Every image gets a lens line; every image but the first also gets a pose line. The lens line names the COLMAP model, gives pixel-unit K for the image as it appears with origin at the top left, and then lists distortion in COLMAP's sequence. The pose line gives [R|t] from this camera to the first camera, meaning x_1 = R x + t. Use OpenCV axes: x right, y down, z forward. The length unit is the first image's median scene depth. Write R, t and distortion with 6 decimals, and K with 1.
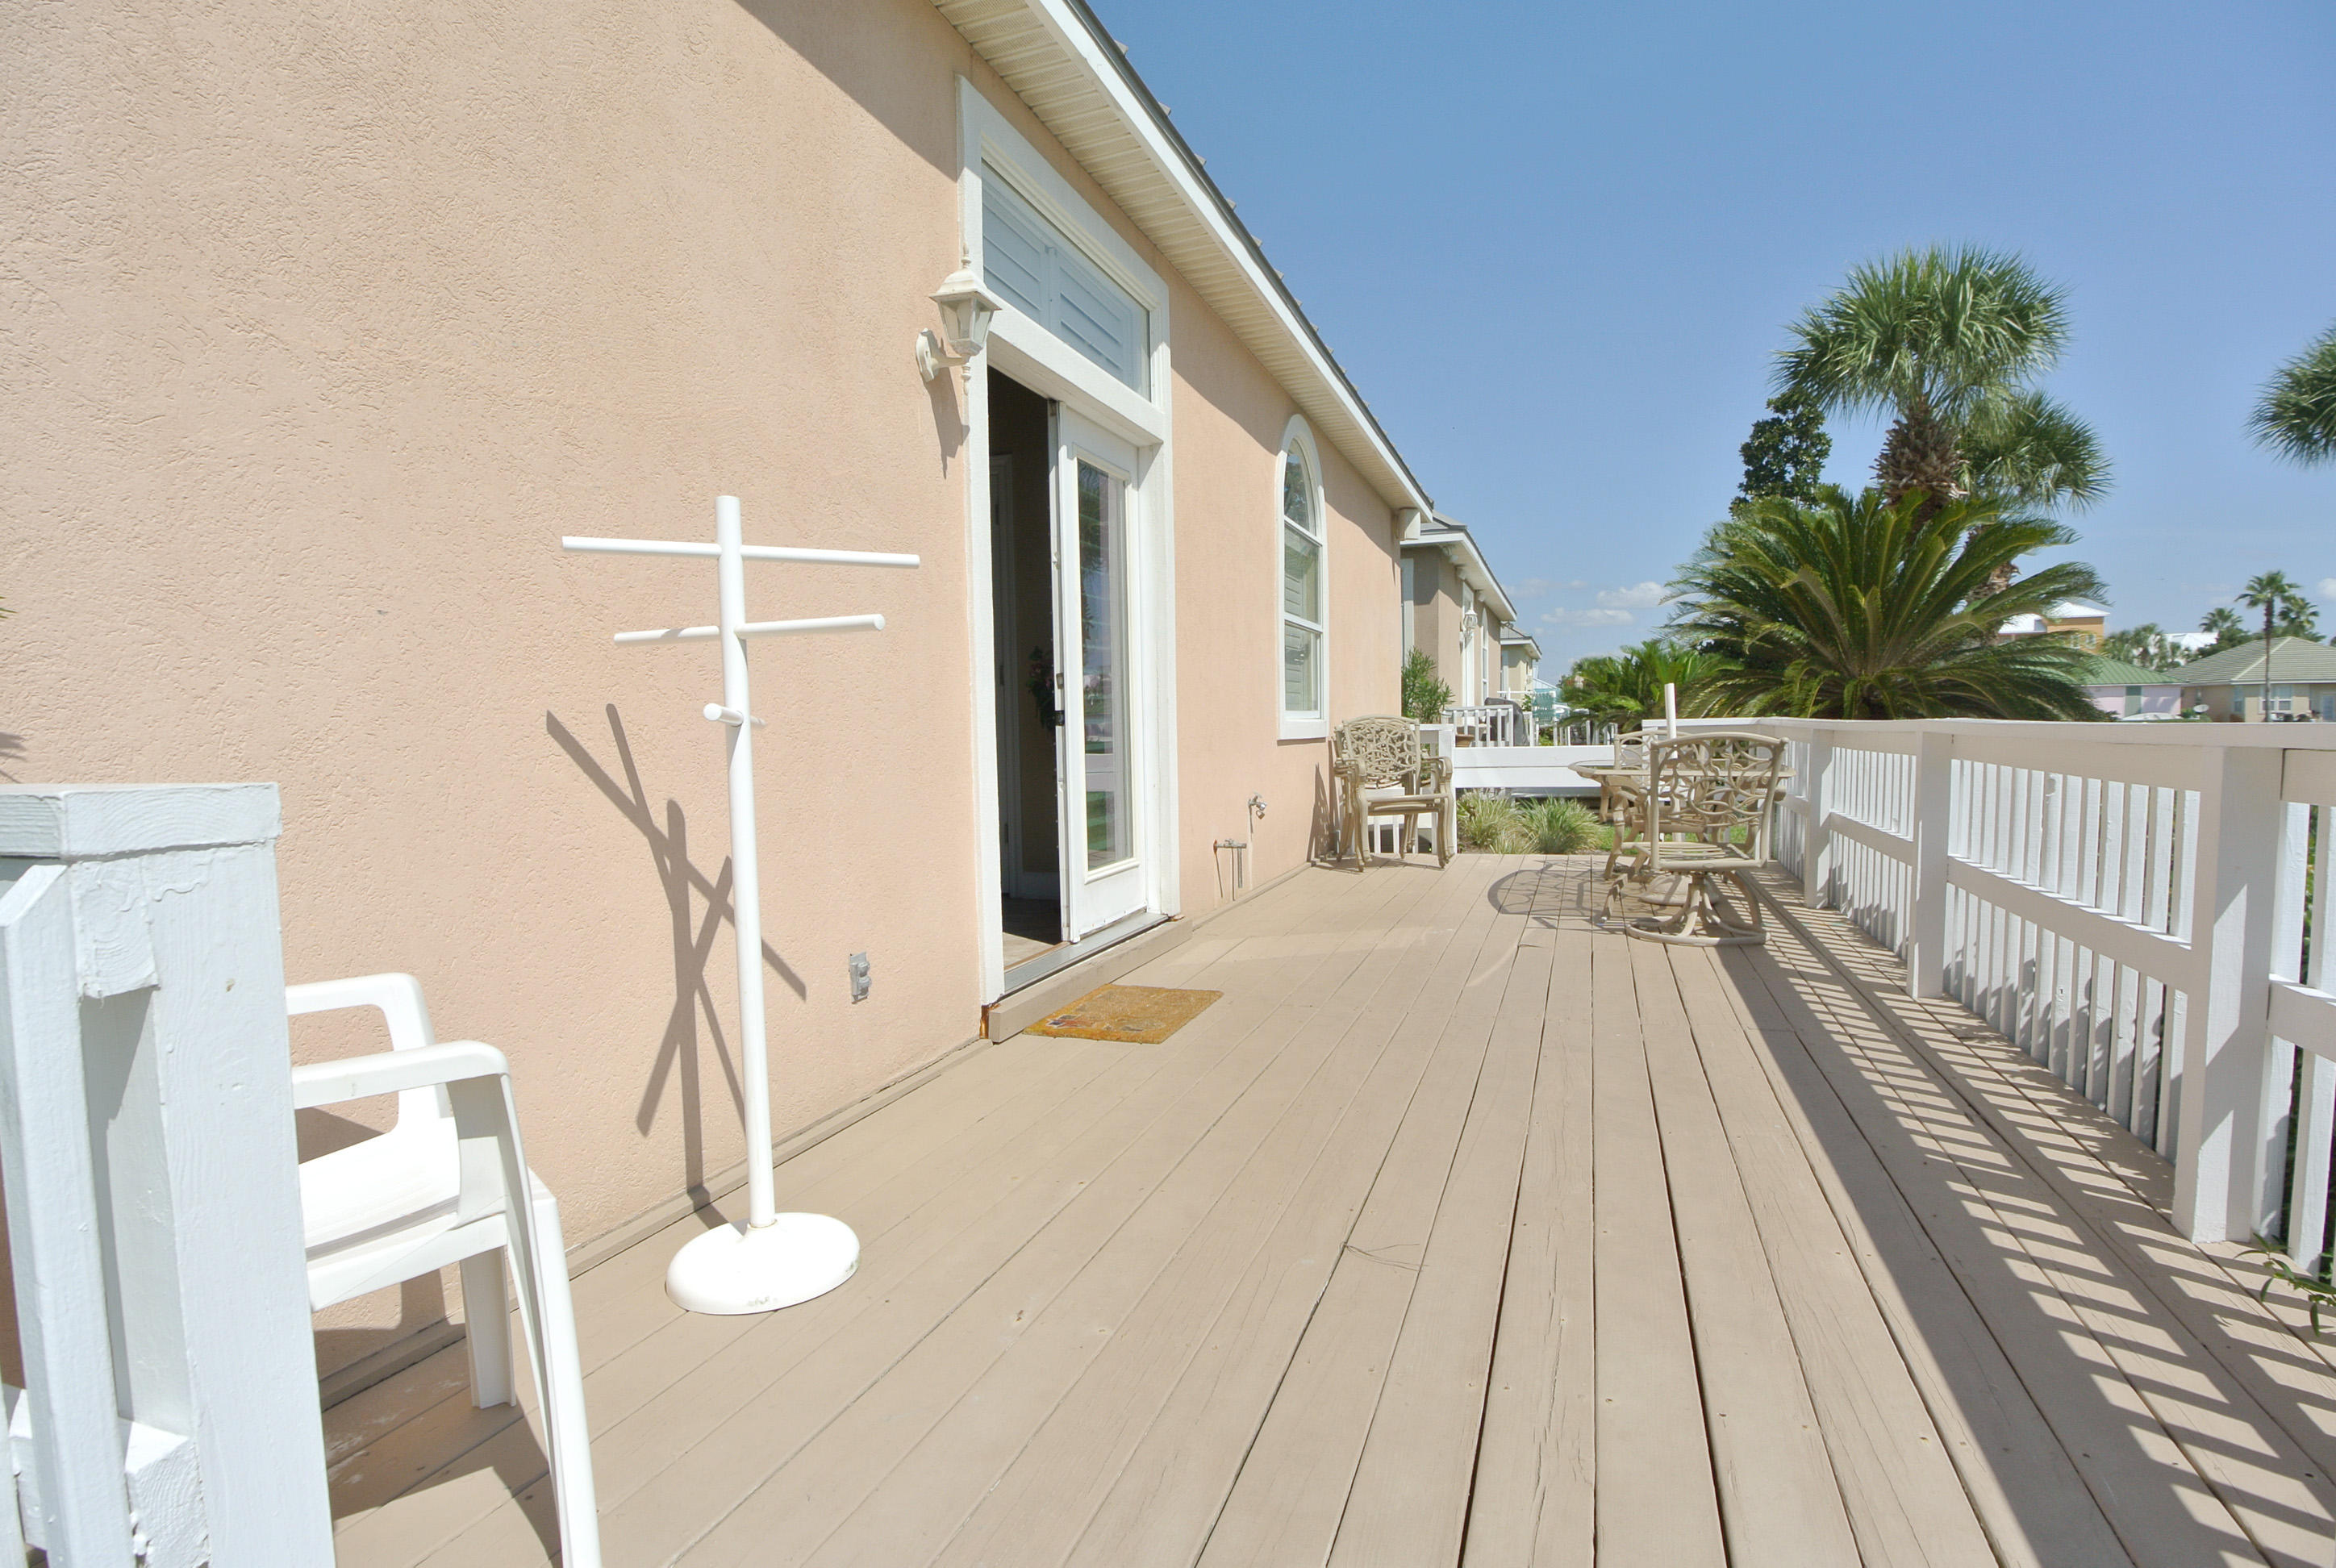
lens RADIAL K [[1216.8, 0, 1188.9], [0, 1216.8, 806.6], [0, 0, 1]] dist [0.004149, -0.032028]
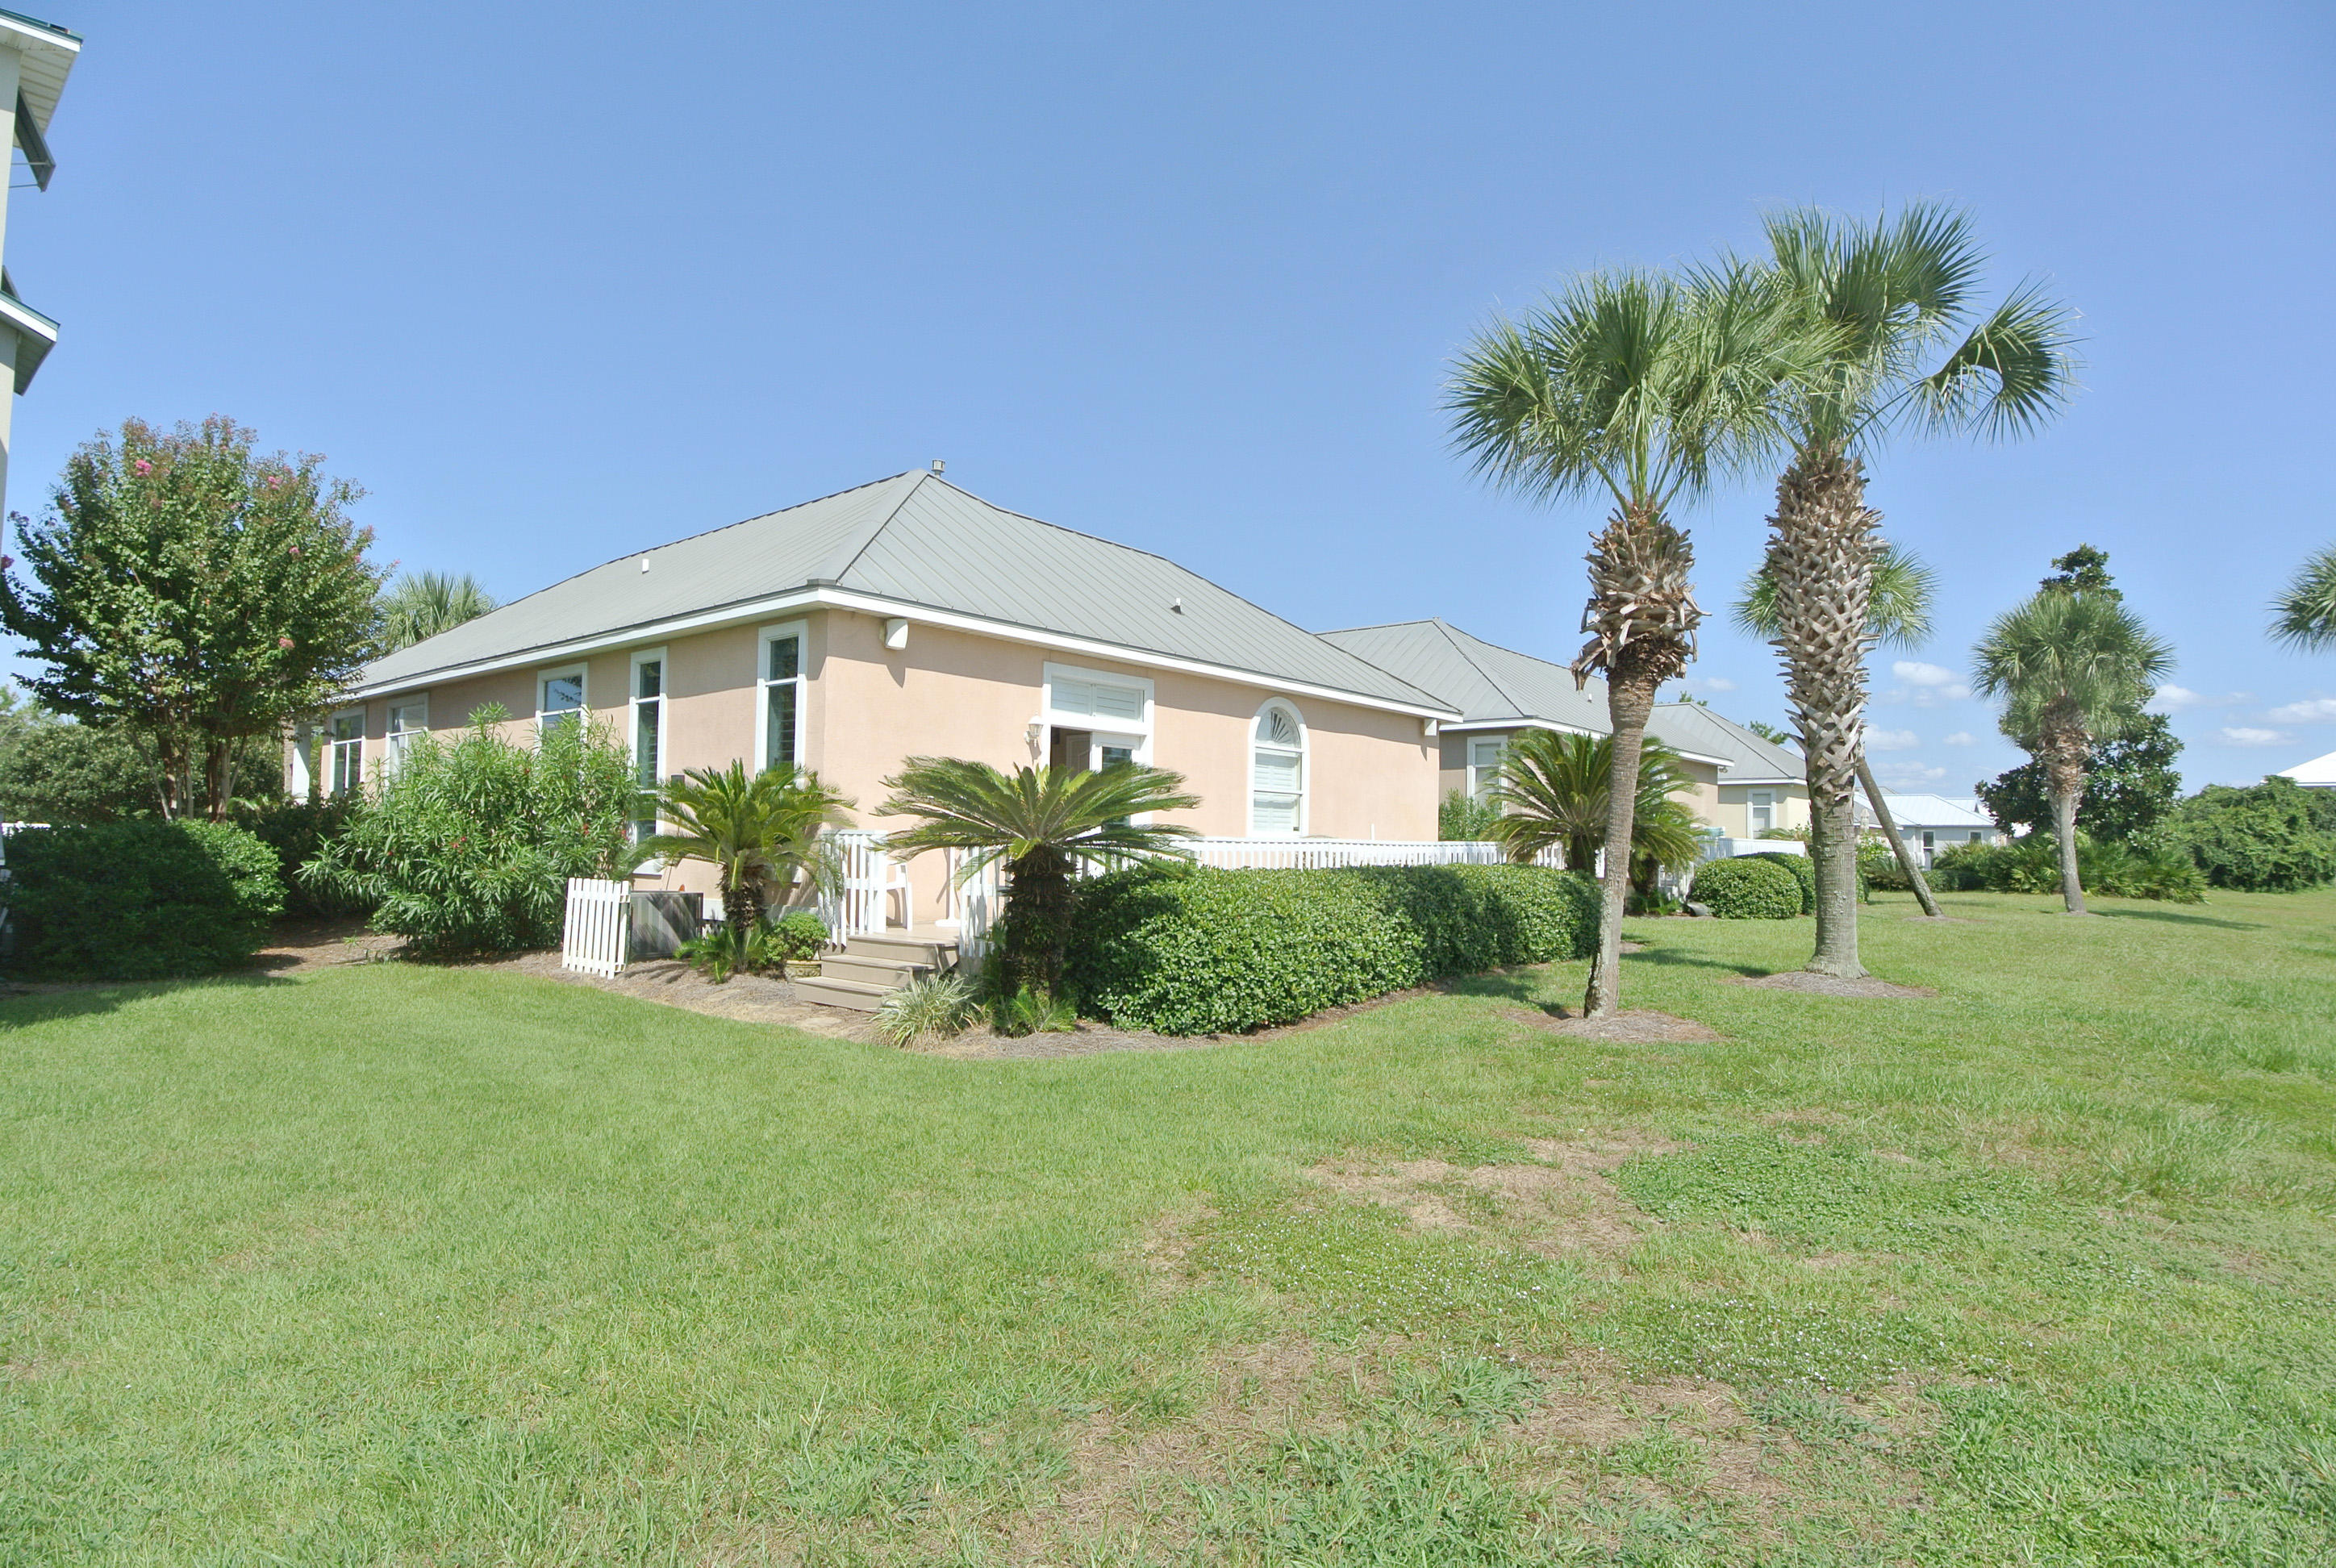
lens RADIAL K [[1216.8, 0, 1188.9], [0, 1216.8, 806.6], [0, 0, 1]] dist [0.004149, -0.032028]
pose [[0.927393, 0.024767, -0.373268, 0.697700], [-0.060048, 0.994723, -0.083188, 0.061376], [0.369238, 0.099562, 0.923986, -0.967076]]
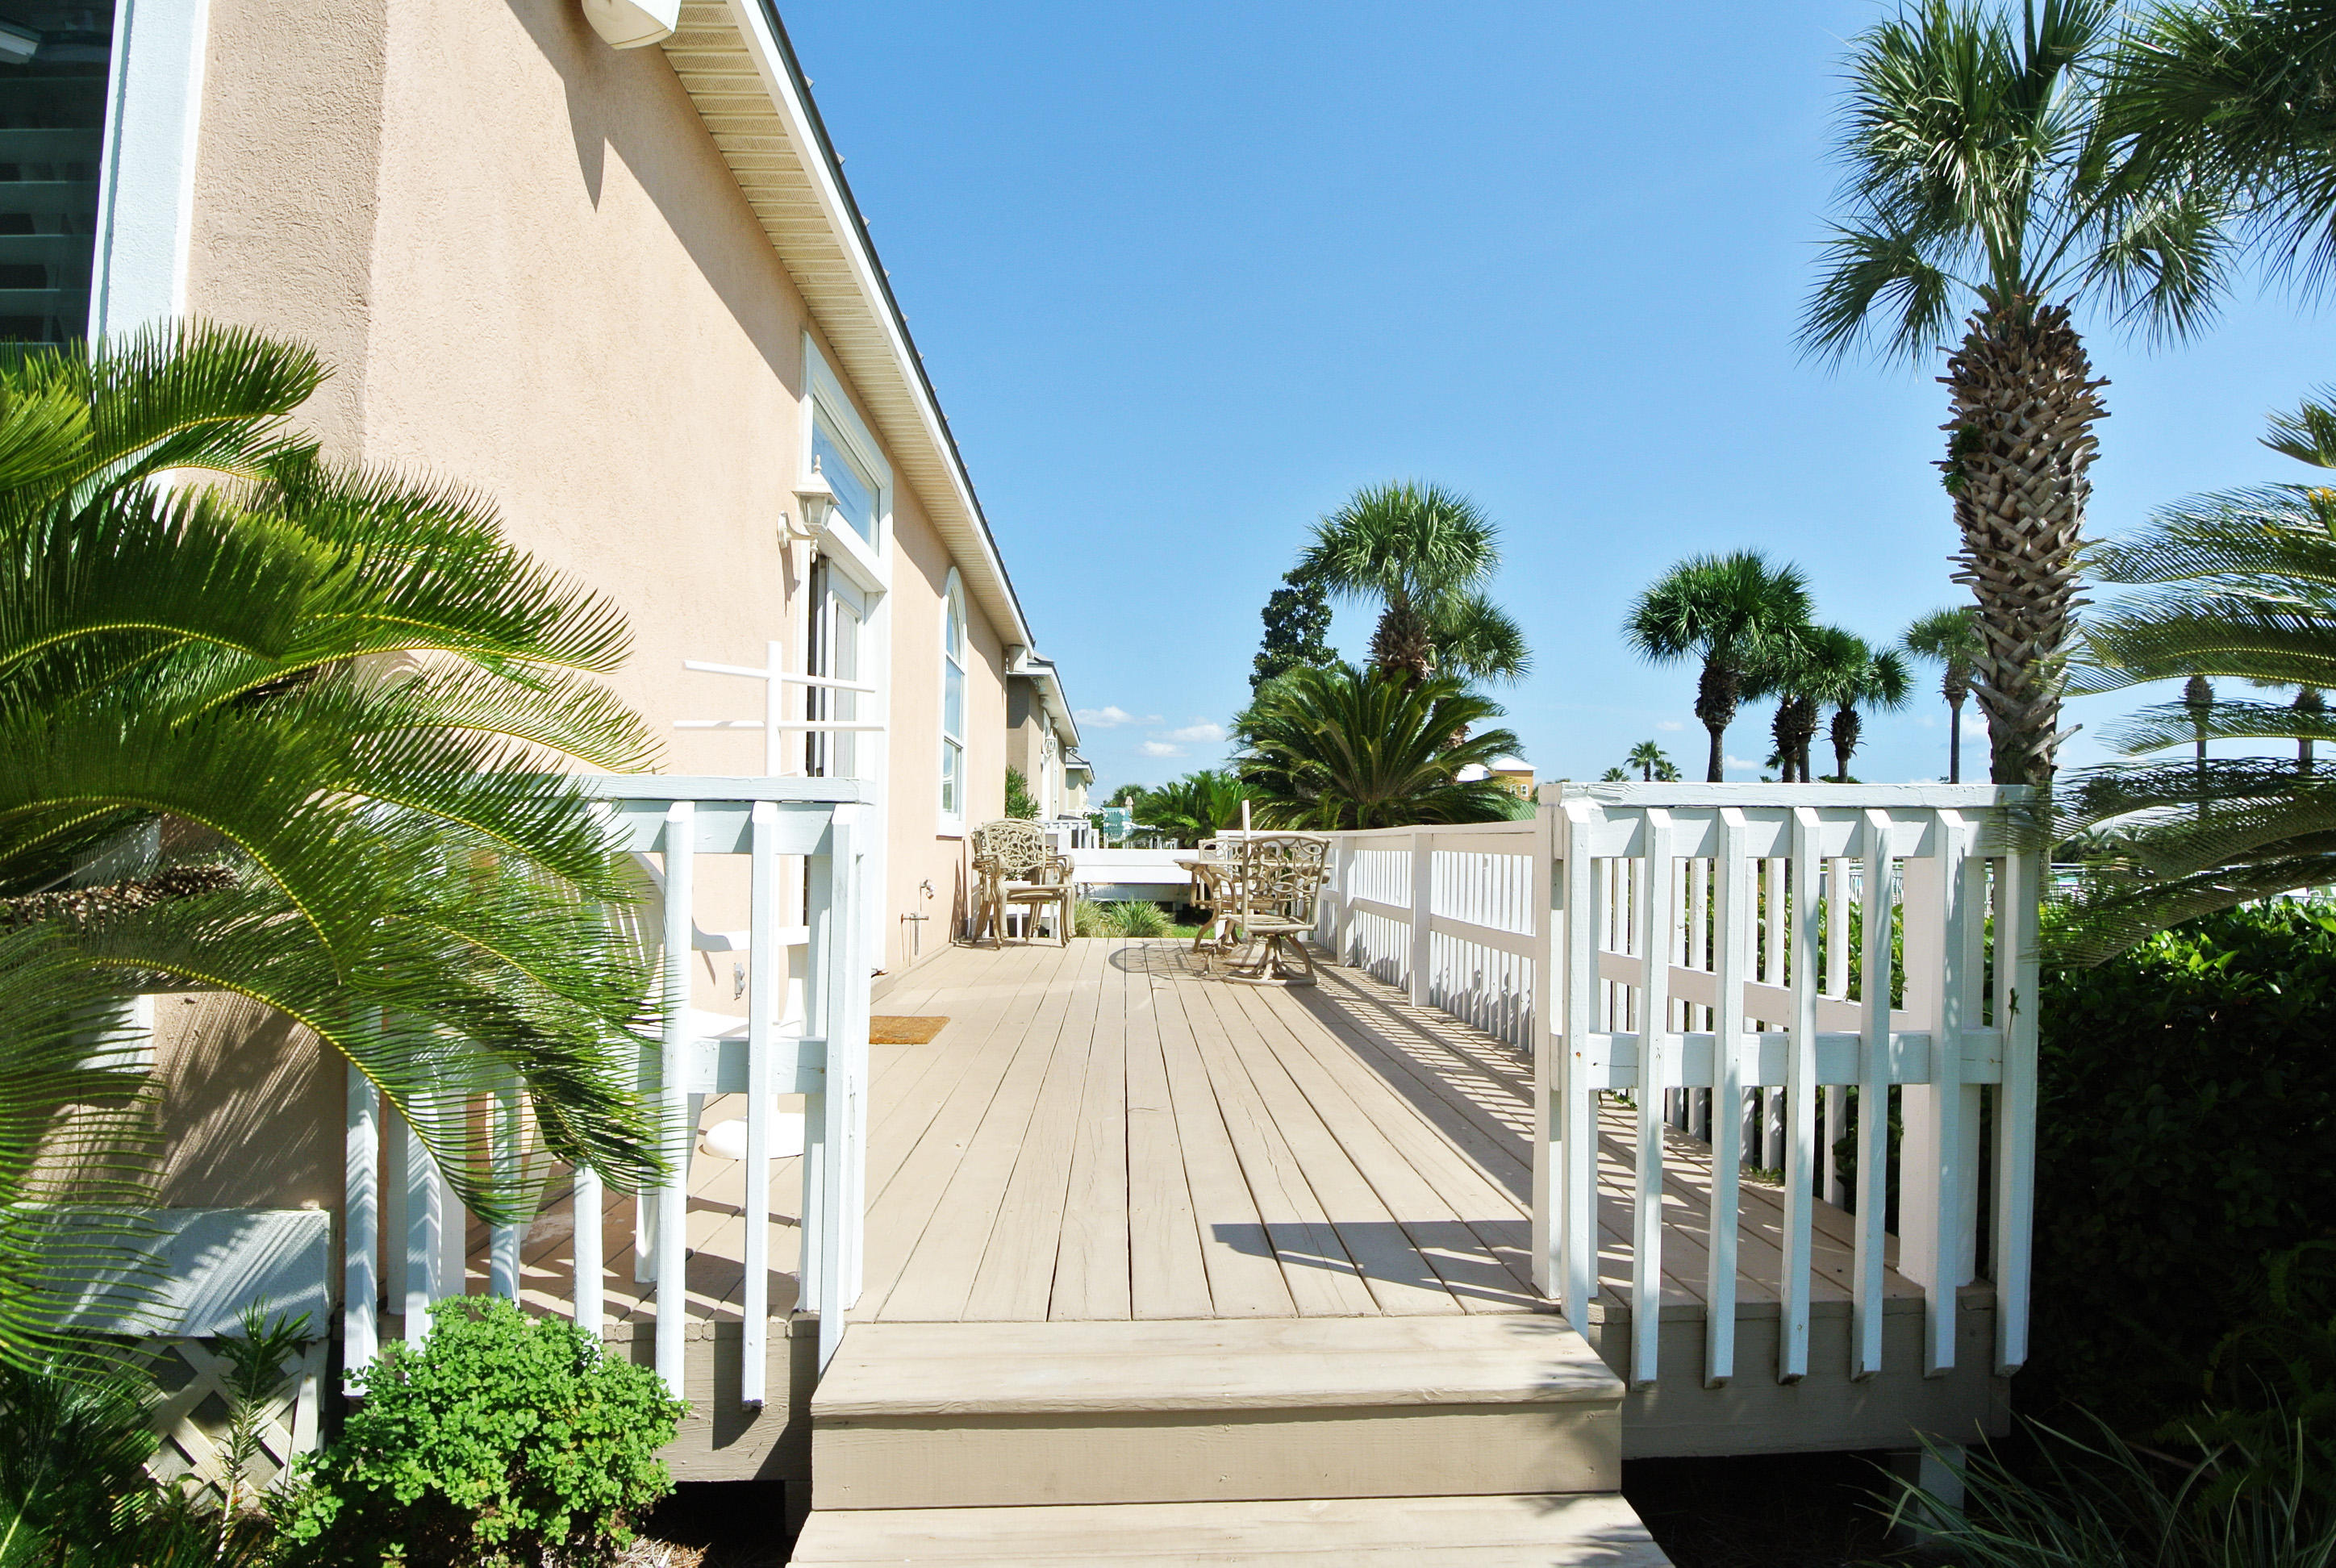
lens RADIAL K [[1216.8, 0, 1188.9], [0, 1216.8, 806.6], [0, 0, 1]] dist [0.004149, -0.032028]
pose [[0.931522, 0.039871, 0.361492, -0.107454], [-0.004210, 0.995088, -0.098905, 0.028201], [-0.363660, 0.090611, 0.927115, -0.159955]]
